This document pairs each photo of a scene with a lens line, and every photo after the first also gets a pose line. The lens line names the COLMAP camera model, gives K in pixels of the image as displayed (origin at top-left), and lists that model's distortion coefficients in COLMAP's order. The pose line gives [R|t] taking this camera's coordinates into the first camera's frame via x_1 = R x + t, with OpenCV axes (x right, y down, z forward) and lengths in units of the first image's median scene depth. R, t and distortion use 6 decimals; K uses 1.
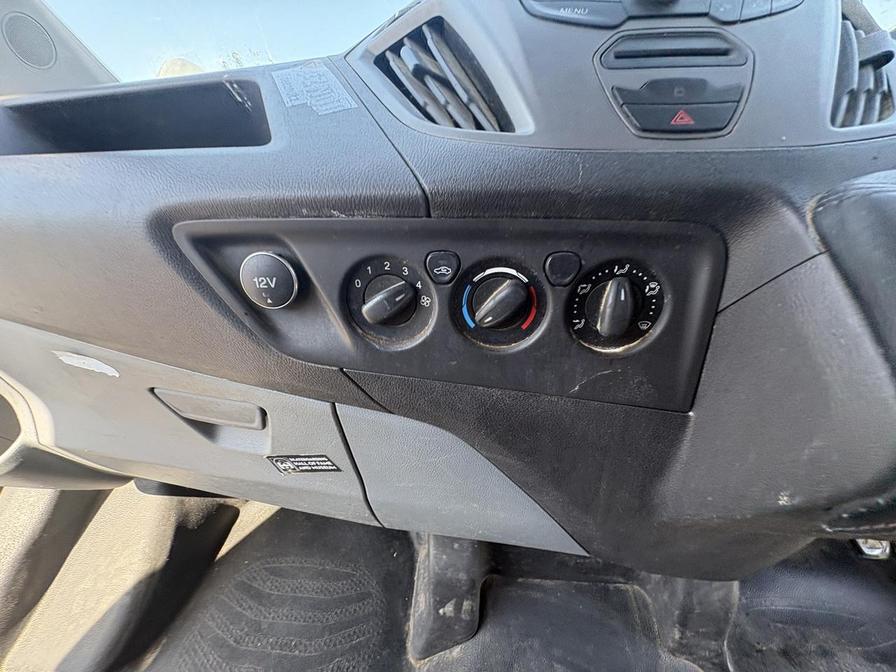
lens RADIAL K [[356.1, 0, 449.5], [0, 356.1, 331.9], [0, 0, 1]] dist [0.002033, 0.000179]
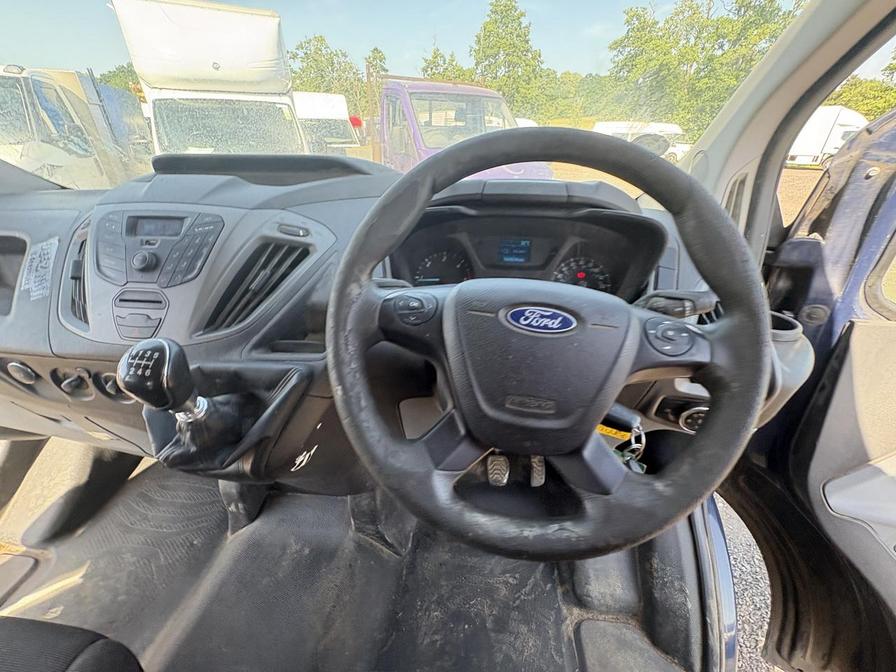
lens RADIAL K [[358.9, 0, 449.2], [0, 358.9, 337.4], [0, 0, 1]] dist [0.002478, 0.000219]
pose [[0.999823, 0.012241, -0.014287, 0.979230], [-0.009368, 0.982467, 0.186200, -0.352092], [0.016316, -0.186033, 0.982408, -0.516249]]
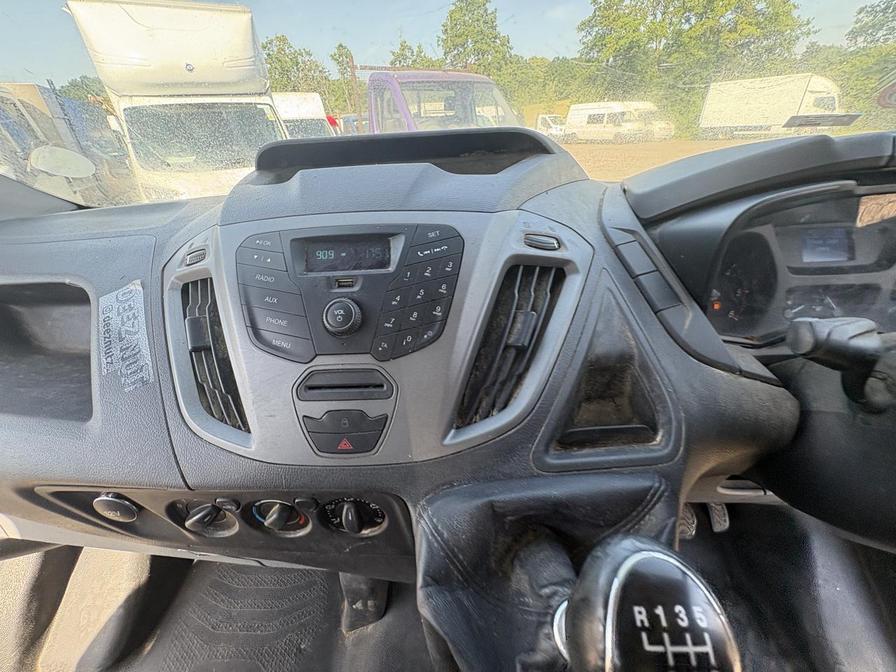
lens RADIAL K [[358.2, 0, 448.0], [0, 358.2, 336.0], [0, 0, 1]] dist [0.002613, -0.000116]
pose [[0.997187, -0.073473, 0.014819, 0.356265], [0.069049, 0.977425, 0.199680, -0.427847], [-0.029156, -0.198096, 0.979749, -0.128752]]
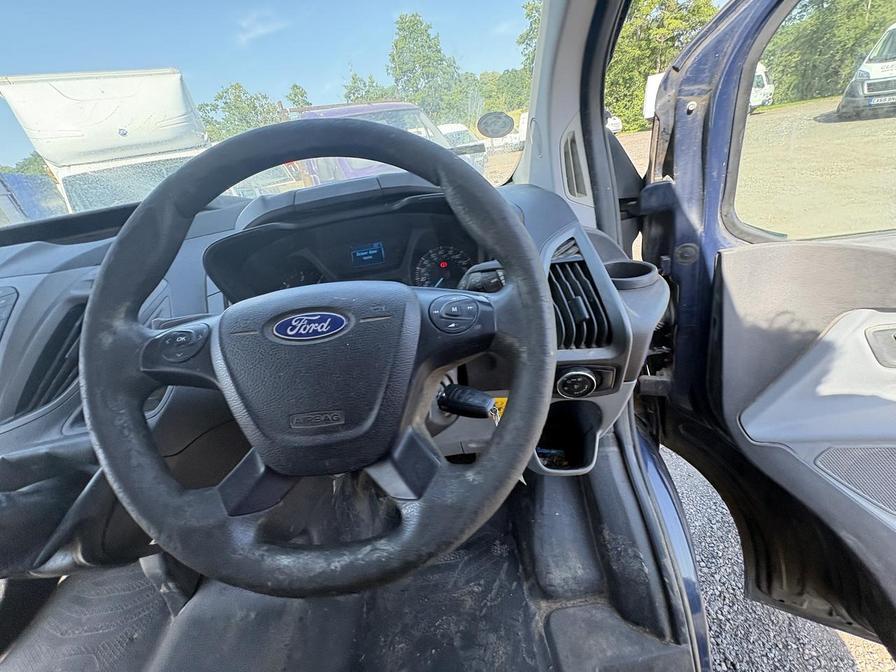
lens RADIAL K [[359.1, 0, 447.6], [0, 359.1, 335.4], [0, 0, 1]] dist [0.003531, -0.000209]
pose [[0.976894, -0.210479, 0.037104, 1.304516], [0.202061, 0.966125, 0.160541, -0.303005], [-0.069638, -0.149334, 0.986332, -0.478777]]
